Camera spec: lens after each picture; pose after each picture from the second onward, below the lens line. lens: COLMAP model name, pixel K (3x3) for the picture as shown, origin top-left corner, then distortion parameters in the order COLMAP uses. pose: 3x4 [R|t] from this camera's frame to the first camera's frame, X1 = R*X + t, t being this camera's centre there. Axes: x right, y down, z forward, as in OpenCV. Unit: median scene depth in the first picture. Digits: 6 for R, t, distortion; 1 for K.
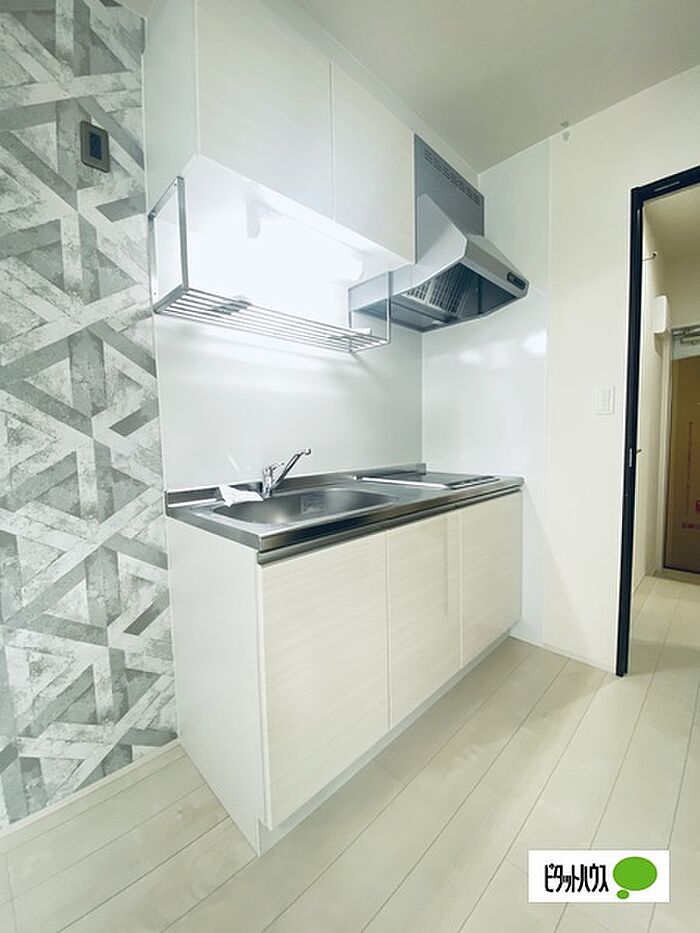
lens RADIAL K [[376.1, 0, 348.4], [0, 376.1, 460.5], [0, 0, 1]] dist [0.001313, -0.012031]
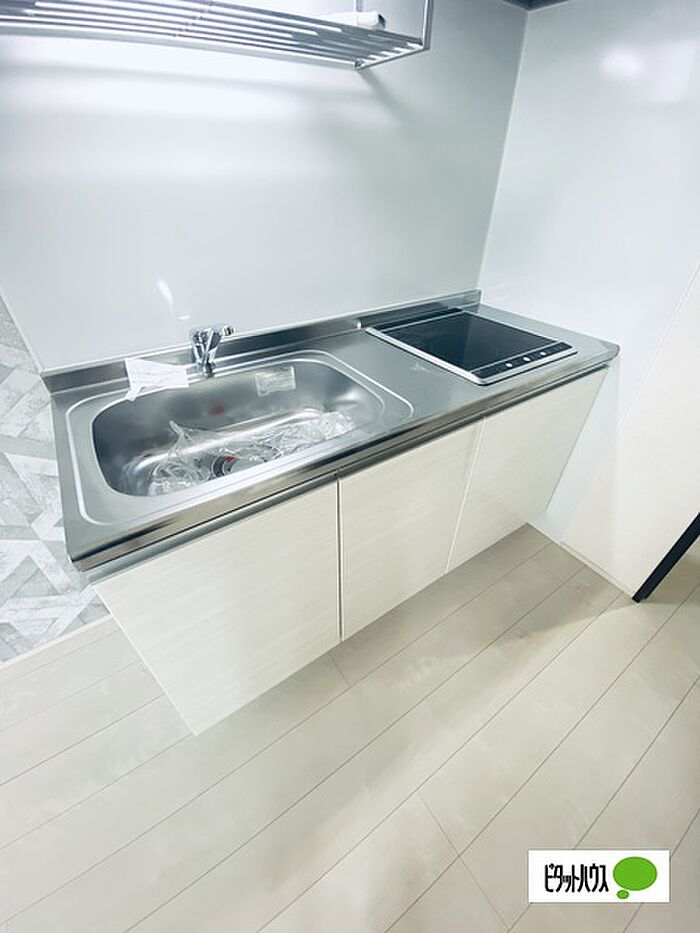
lens RADIAL K [[379.1, 0, 350.0], [0, 379.1, 466.5], [0, 0, 1]] dist [0.019775, -0.017235]
pose [[0.983727, 0.131835, -0.122069, 0.193590], [-0.040999, 0.826195, 0.561891, -0.205968], [0.174930, -0.547743, 0.818155, 0.454359]]
